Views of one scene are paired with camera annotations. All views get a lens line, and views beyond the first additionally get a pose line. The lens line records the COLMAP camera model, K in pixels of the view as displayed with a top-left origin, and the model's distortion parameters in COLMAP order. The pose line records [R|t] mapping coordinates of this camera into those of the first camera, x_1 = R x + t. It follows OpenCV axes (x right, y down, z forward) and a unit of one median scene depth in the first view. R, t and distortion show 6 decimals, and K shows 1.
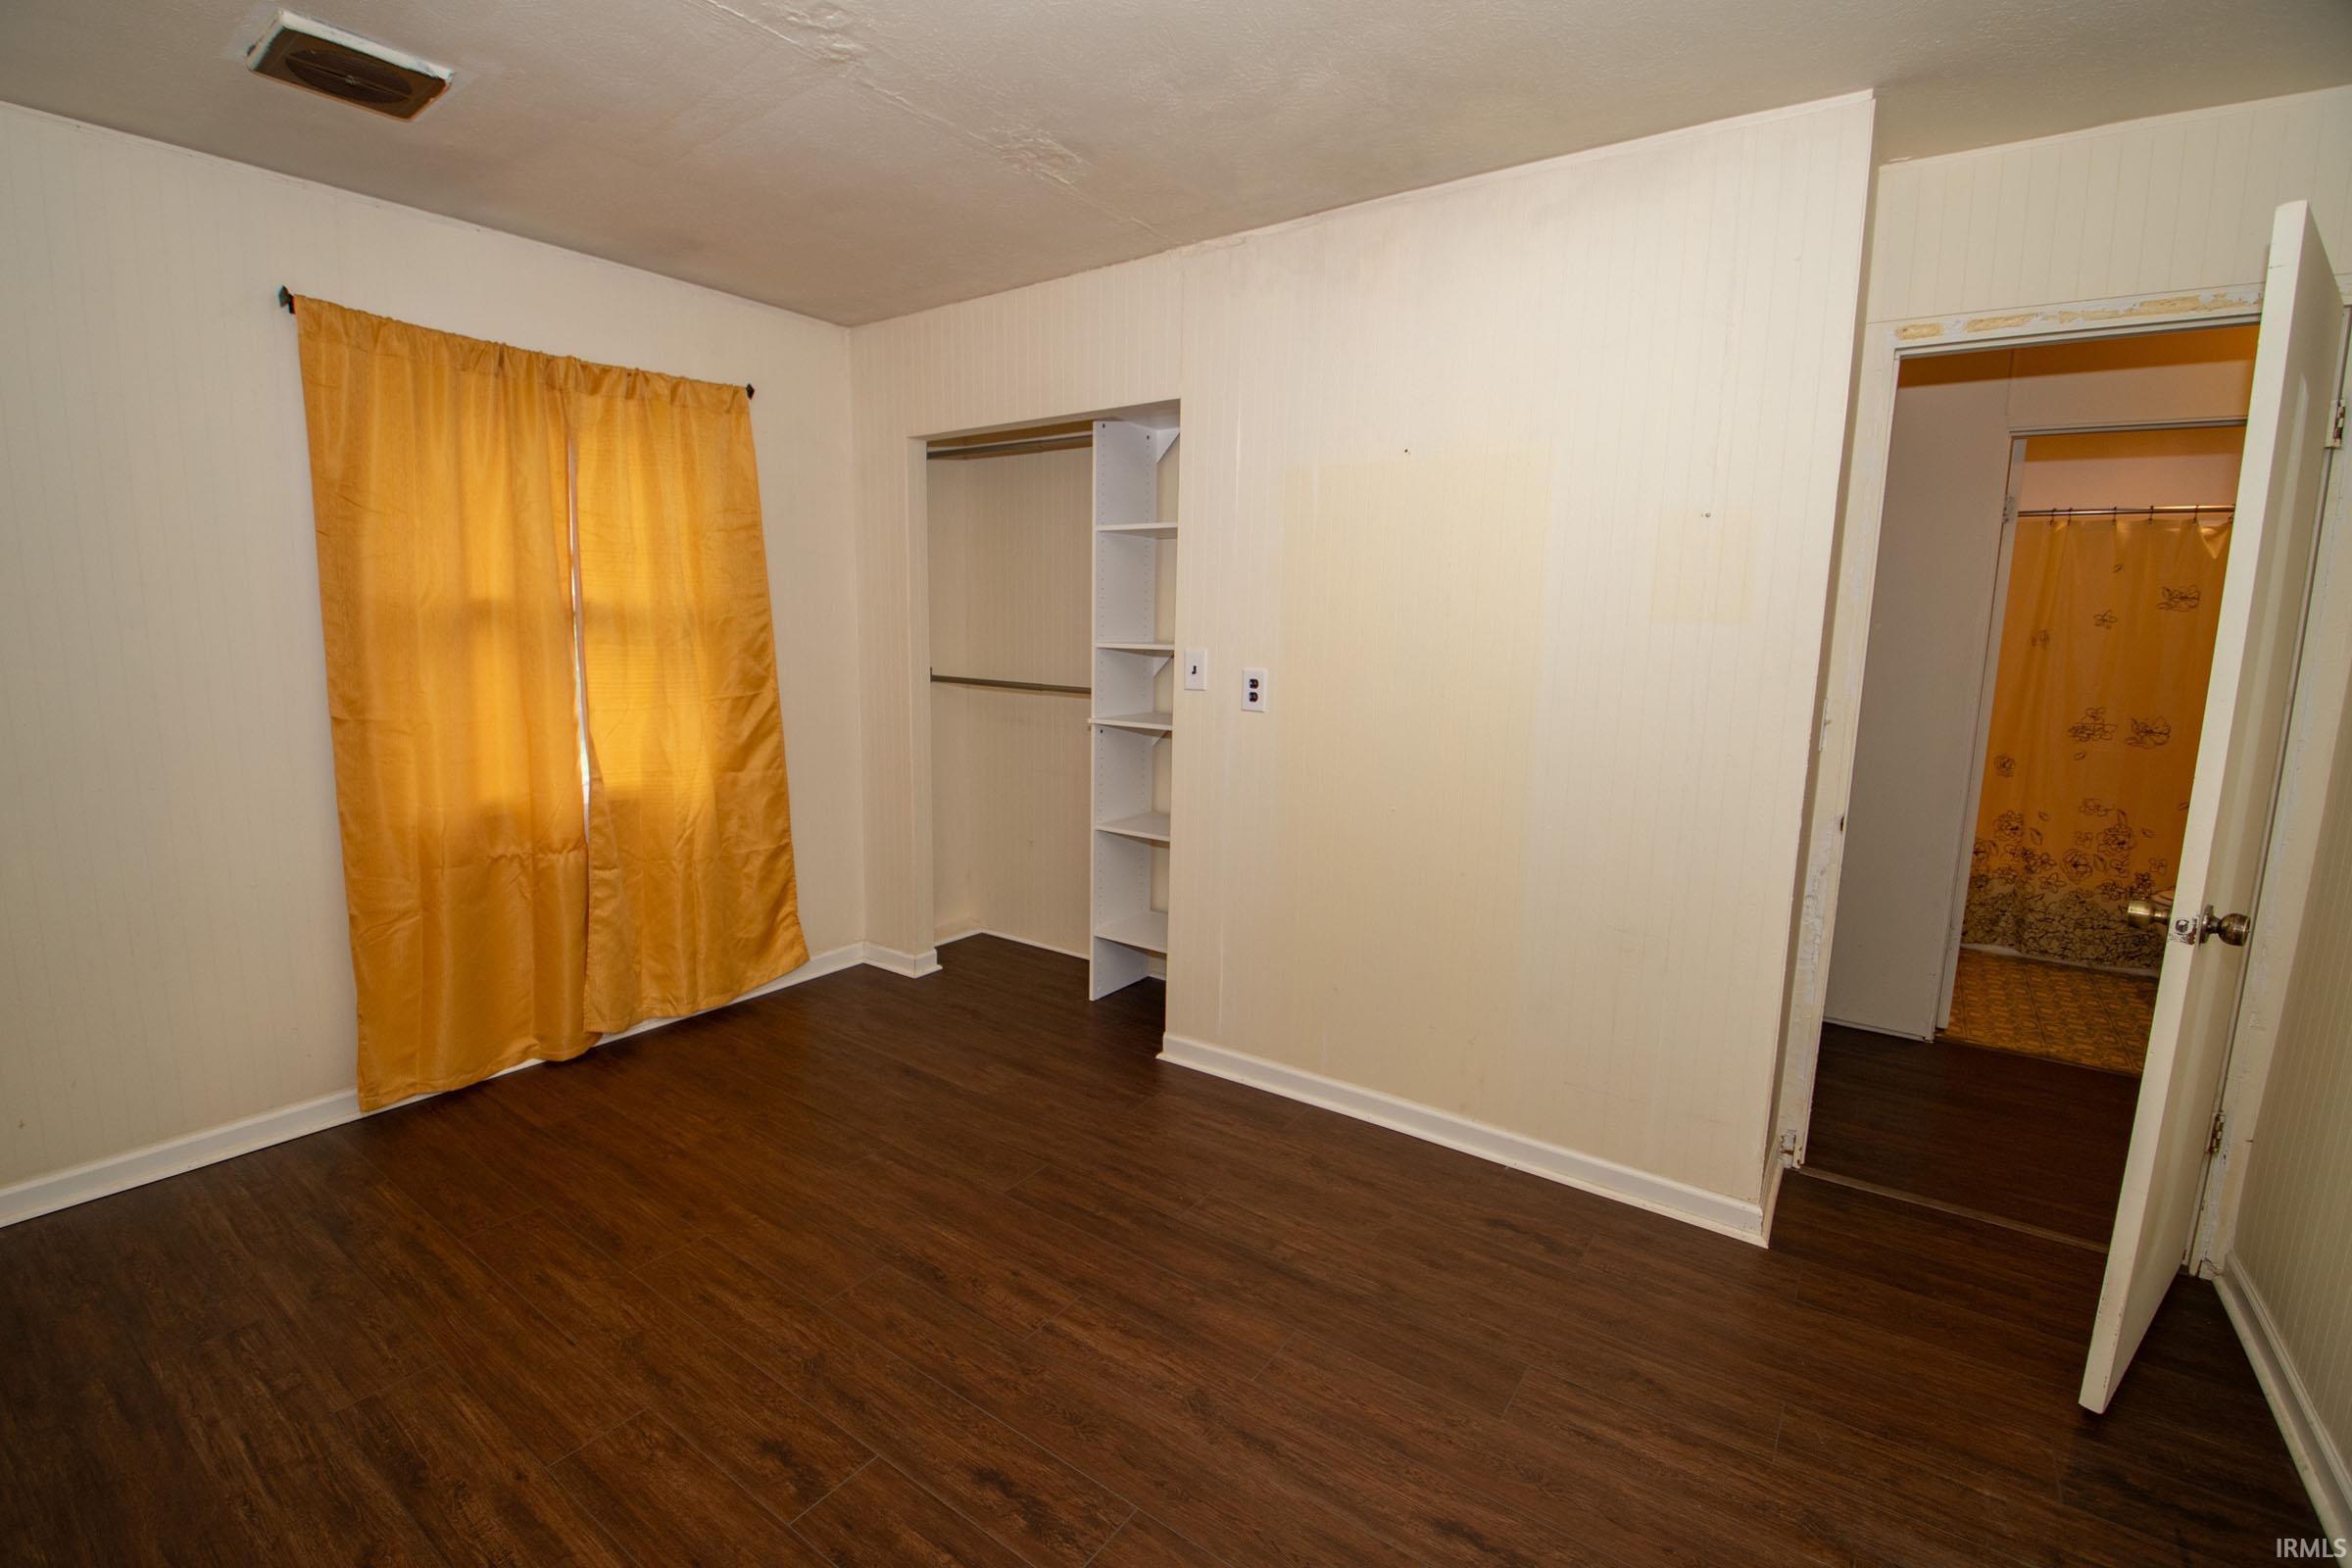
lens RADIAL K [[1034.8, 0, 1143.8], [0, 1034.8, 774.4], [0, 0, 1]] dist [0.022065, -0.028905]
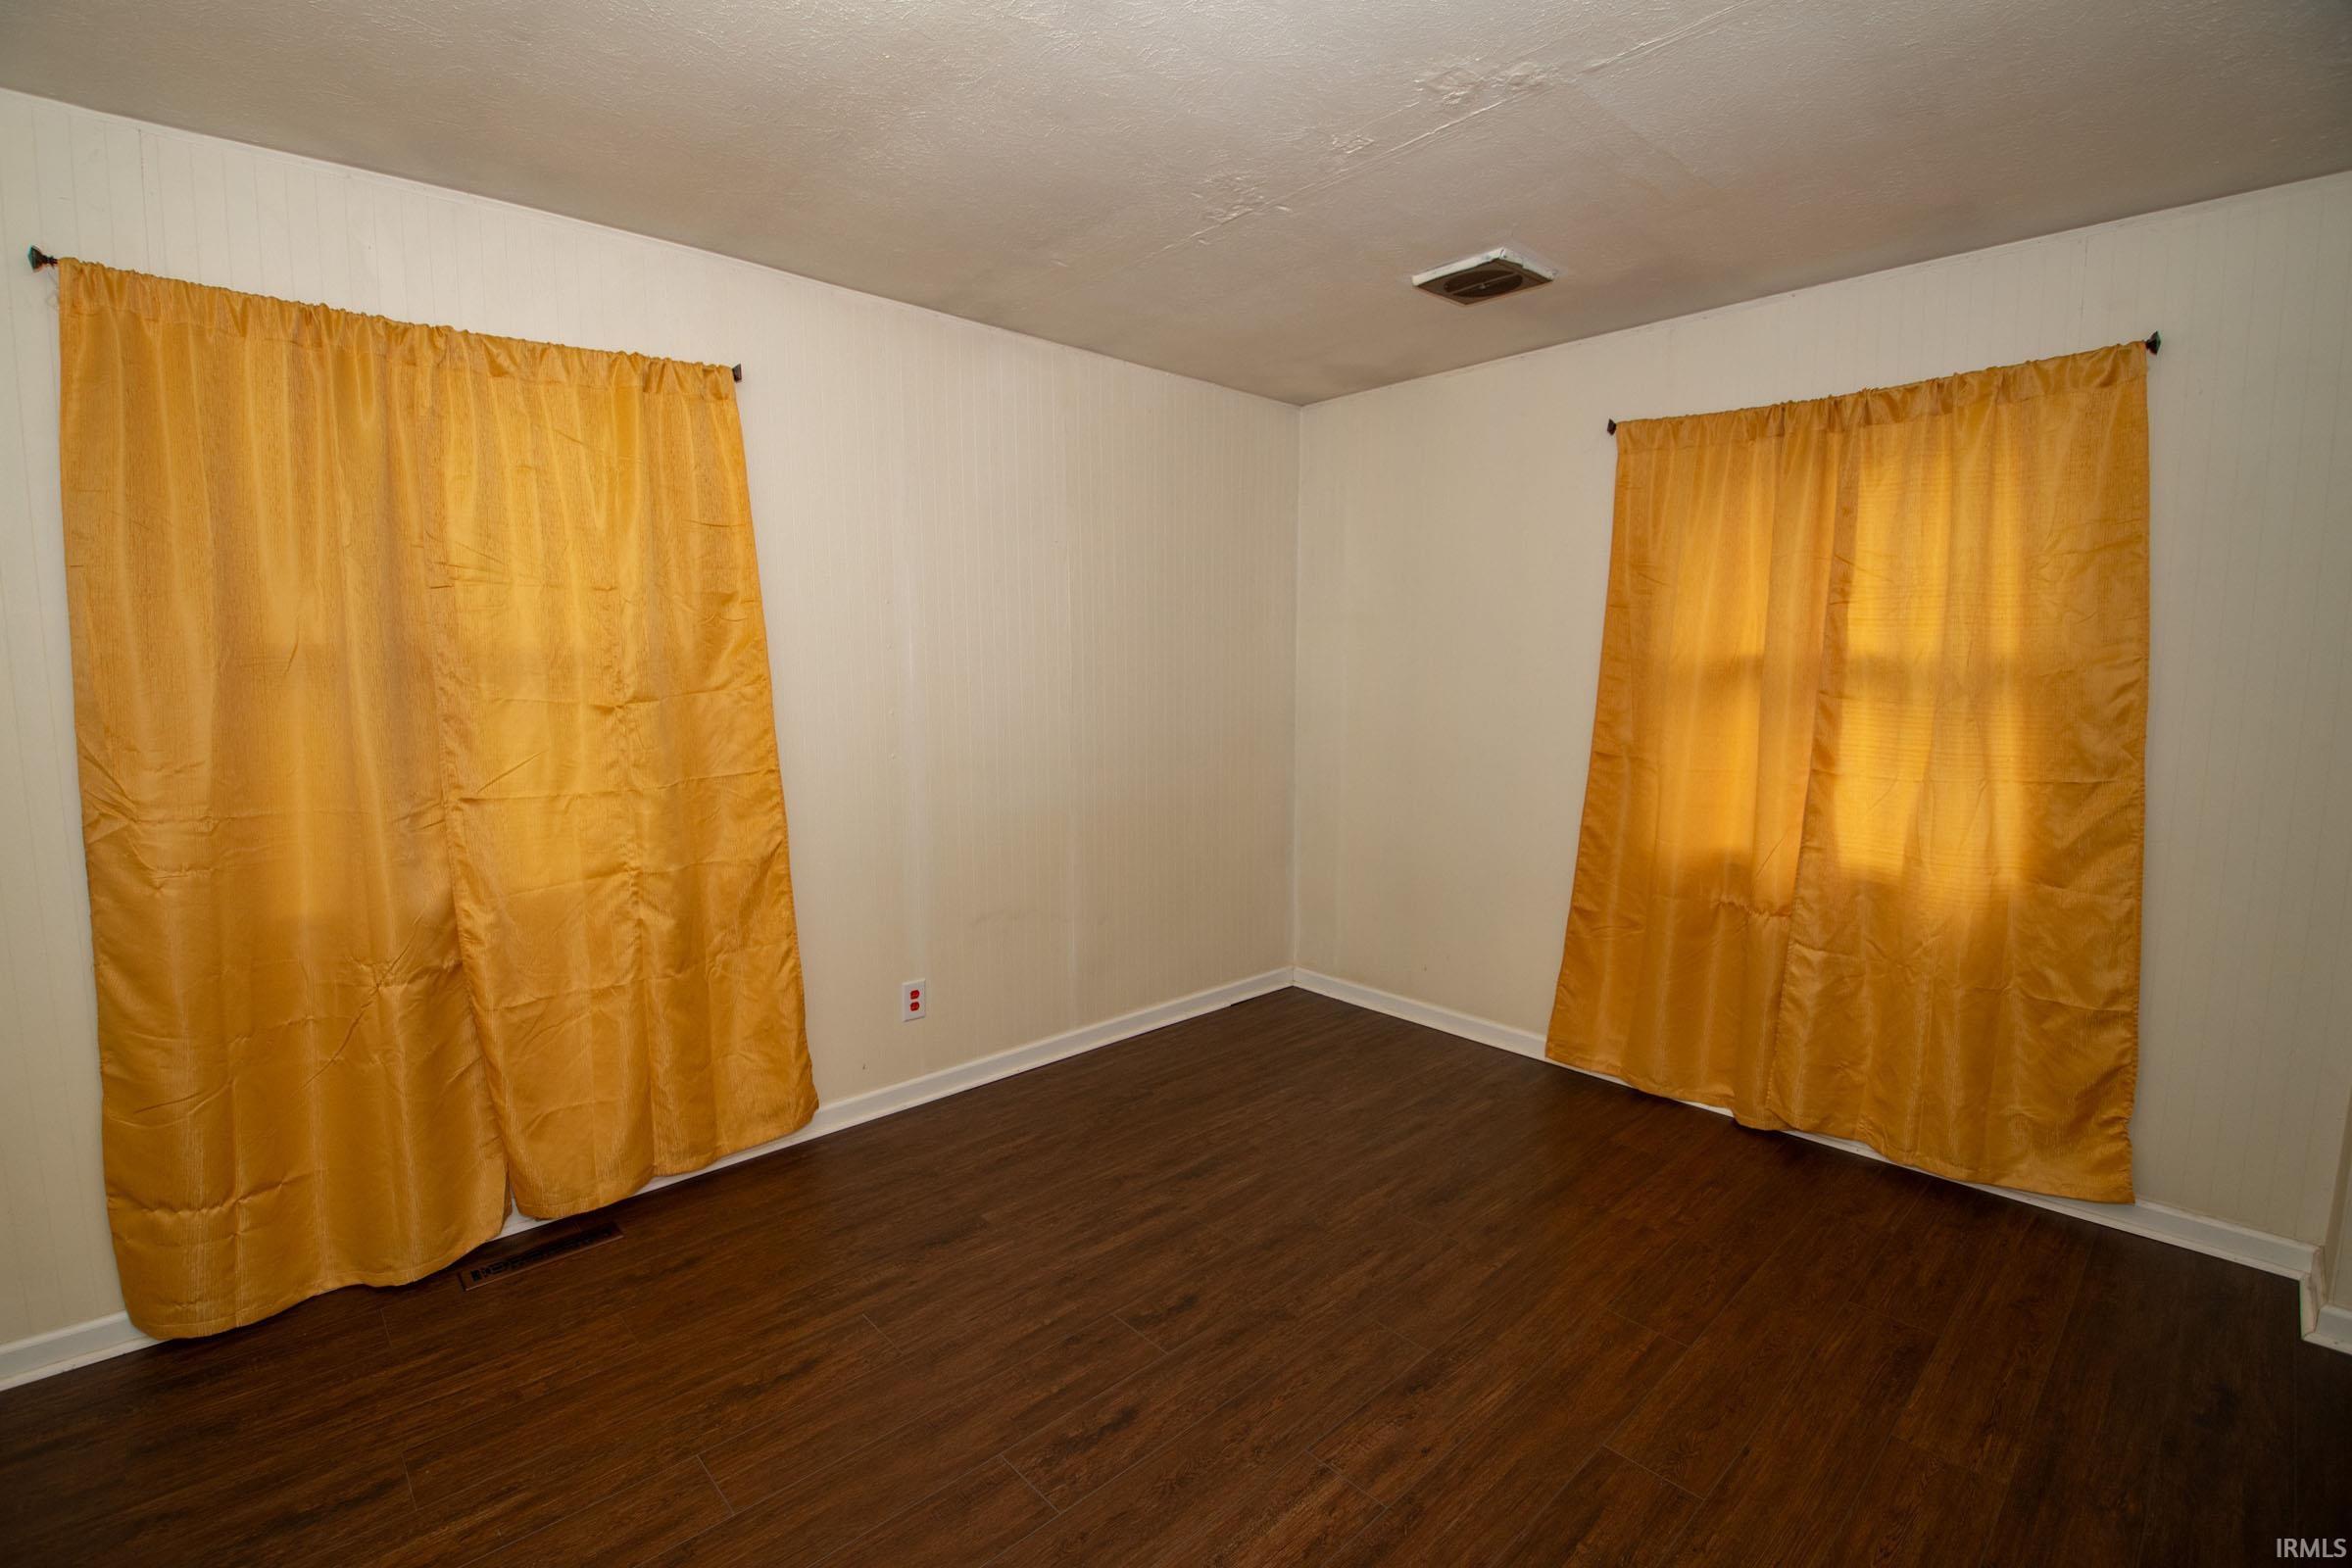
lens RADIAL K [[1050.4, 0, 1165.8], [0, 1050.4, 774.8], [0, 0, 1]] dist [0.022517, -0.032735]
pose [[-0.186402, 0.088013, -0.978523, 0.549358], [-0.147991, 0.982100, 0.116526, -0.093642], [0.971264, 0.166533, -0.170040, 0.675195]]
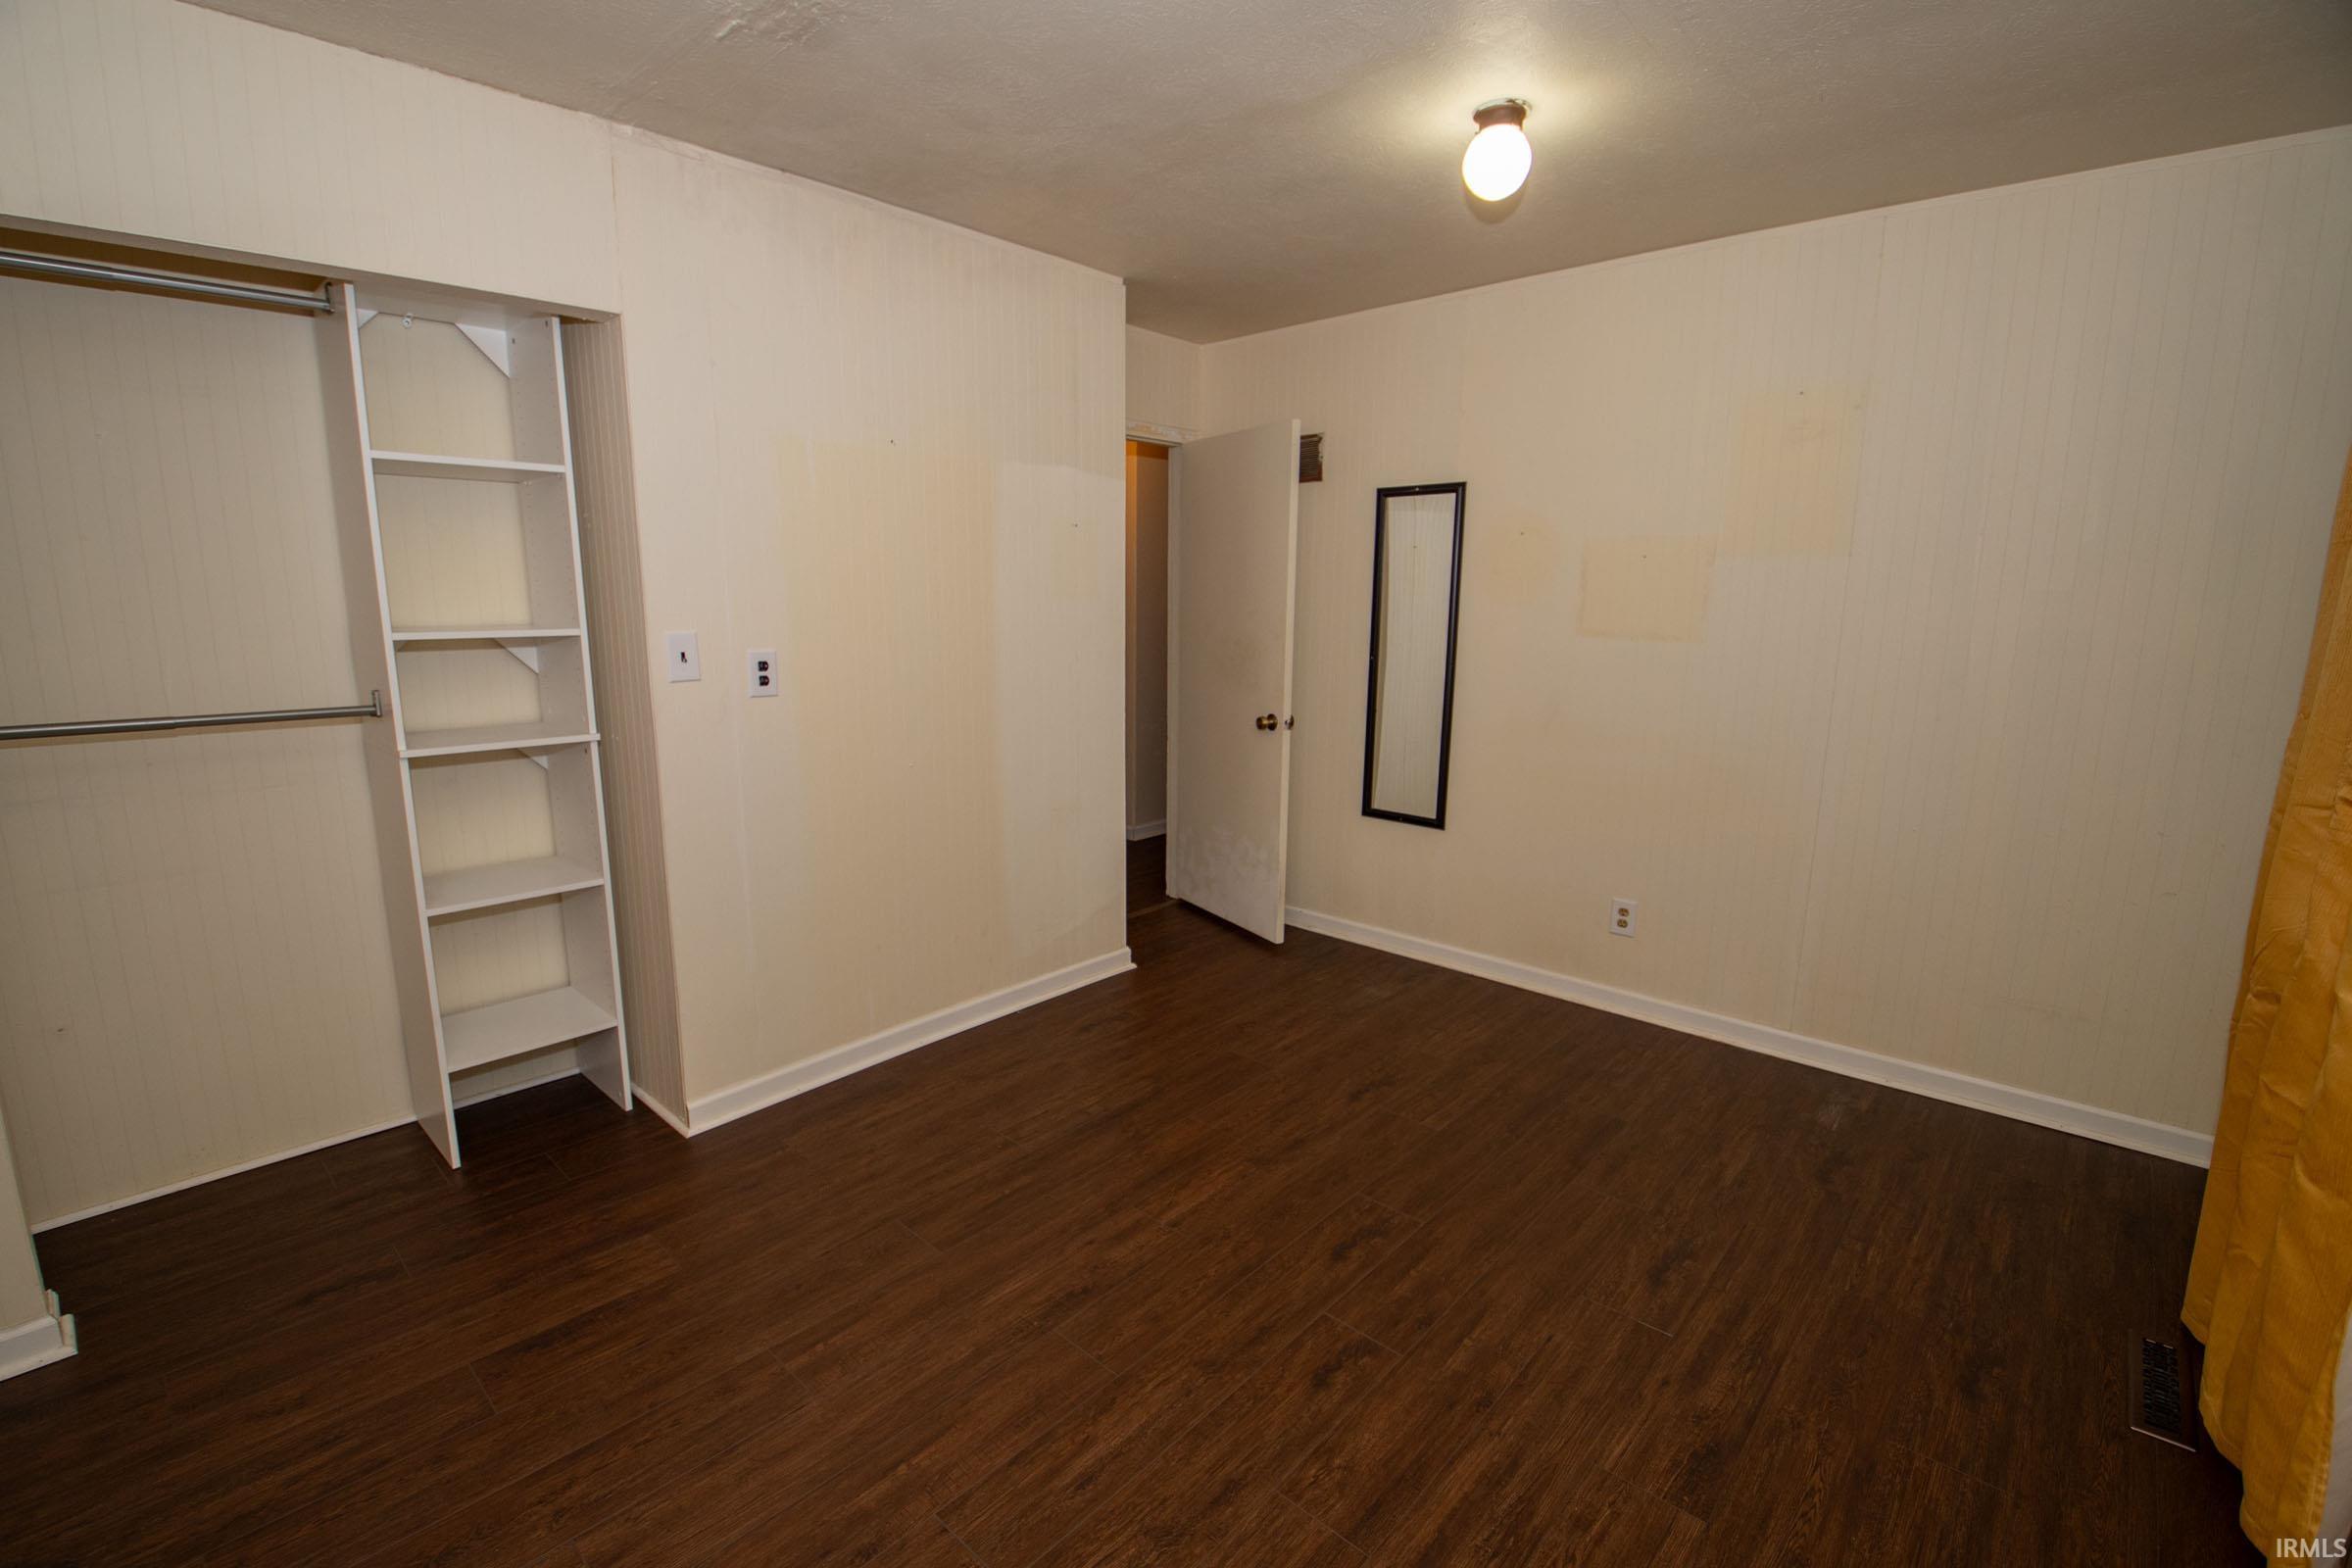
lens RADIAL K [[1034.8, 0, 1143.8], [0, 1034.8, 774.4], [0, 0, 1]] dist [0.022065, -0.028905]
pose [[0.126232, -0.187561, 0.974108, -0.817926], [0.142571, 0.975199, 0.169296, -0.109363], [-0.981702, 0.117509, 0.149842, 0.586712]]
